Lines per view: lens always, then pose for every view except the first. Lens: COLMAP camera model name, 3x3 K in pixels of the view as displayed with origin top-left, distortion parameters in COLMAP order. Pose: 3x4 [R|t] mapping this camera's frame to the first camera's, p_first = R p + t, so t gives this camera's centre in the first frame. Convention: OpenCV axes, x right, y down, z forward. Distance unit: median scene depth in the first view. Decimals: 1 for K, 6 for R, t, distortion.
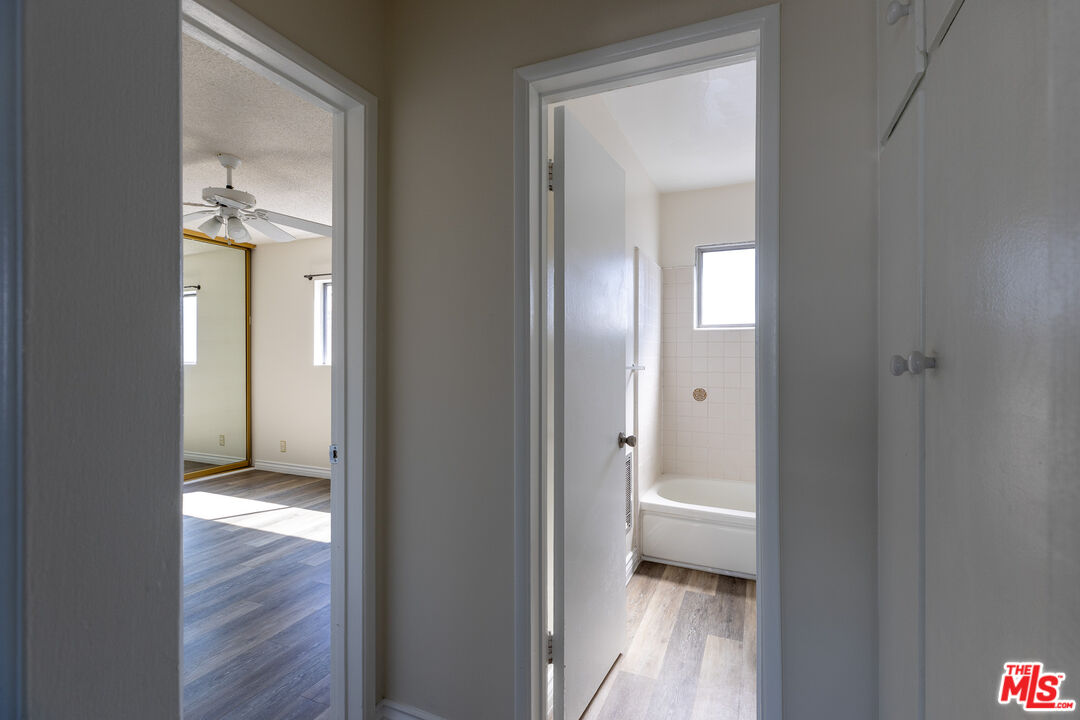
lens RADIAL K [[497.0, 0, 539.9], [0, 497.0, 354.9], [0, 0, 1]] dist [0.002852, 0.000377]
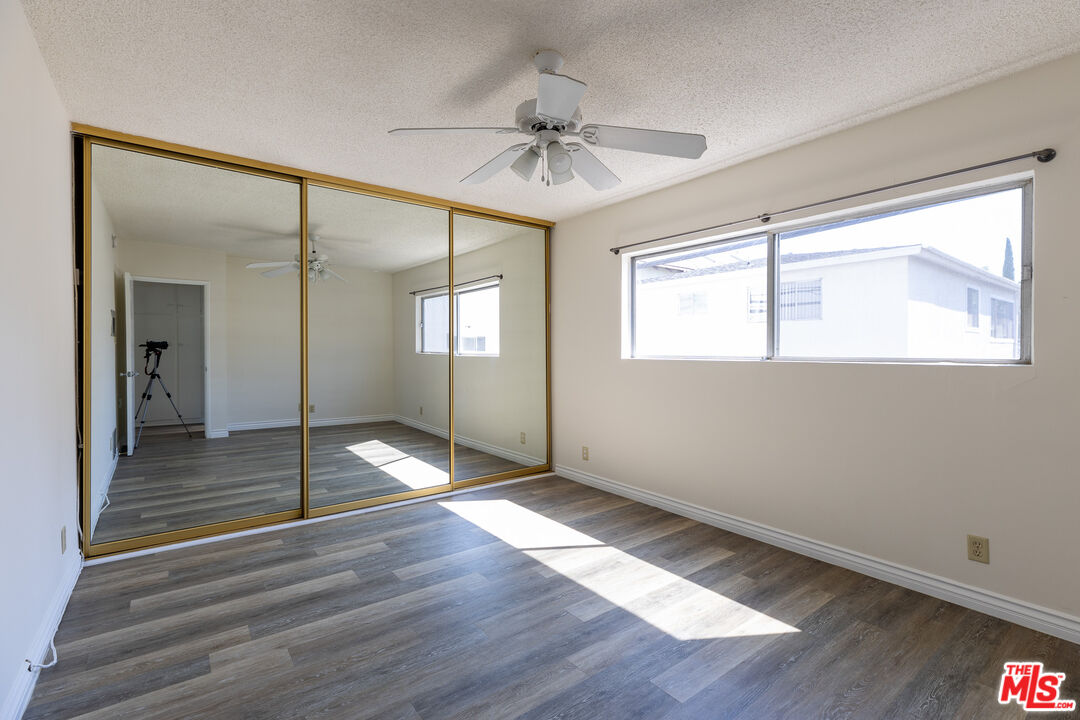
lens RADIAL K [[487.7, 0, 540.7], [0, 487.7, 354.6], [0, 0, 1]] dist [0.000416, 0.000067]
pose [[0.874382, 0.003385, -0.485226, -0.251968], [0.003508, 0.999905, 0.013296, 0.003965], [0.485225, -0.013328, 0.874288, 0.331187]]
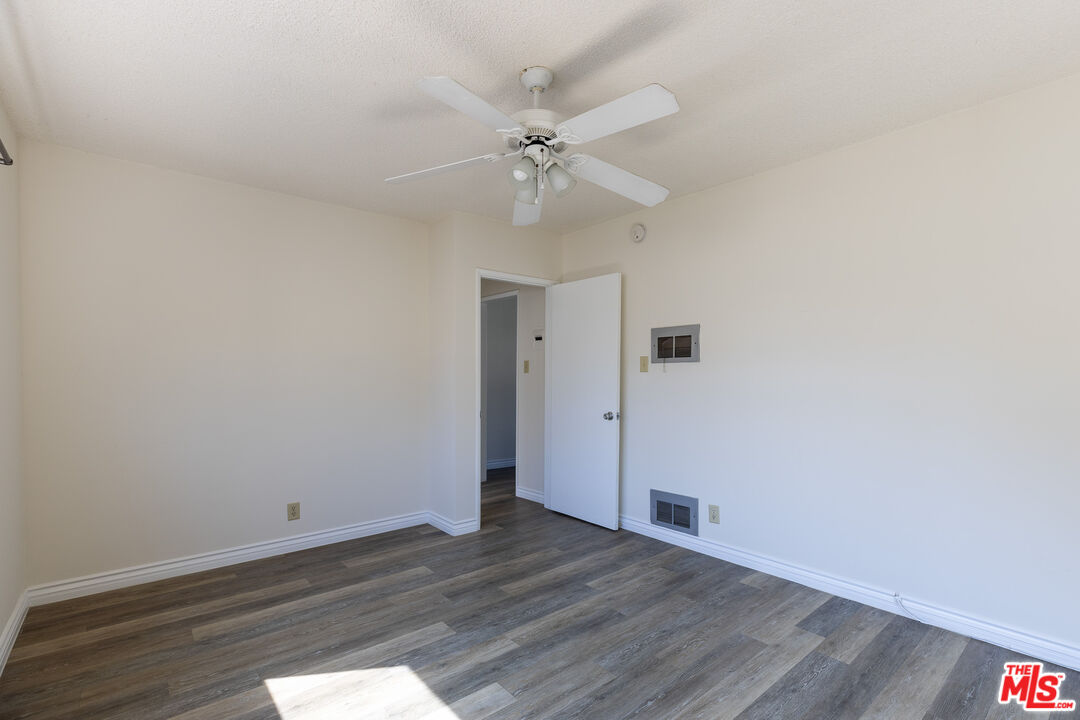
lens RADIAL K [[487.7, 0, 540.7], [0, 487.7, 354.6], [0, 0, 1]] dist [0.000416, 0.000067]
pose [[-0.894280, 0.014251, 0.447282, -0.773712], [-0.003435, 0.999245, -0.038705, 0.000996], [-0.447495, -0.036150, -0.893555, 1.327553]]
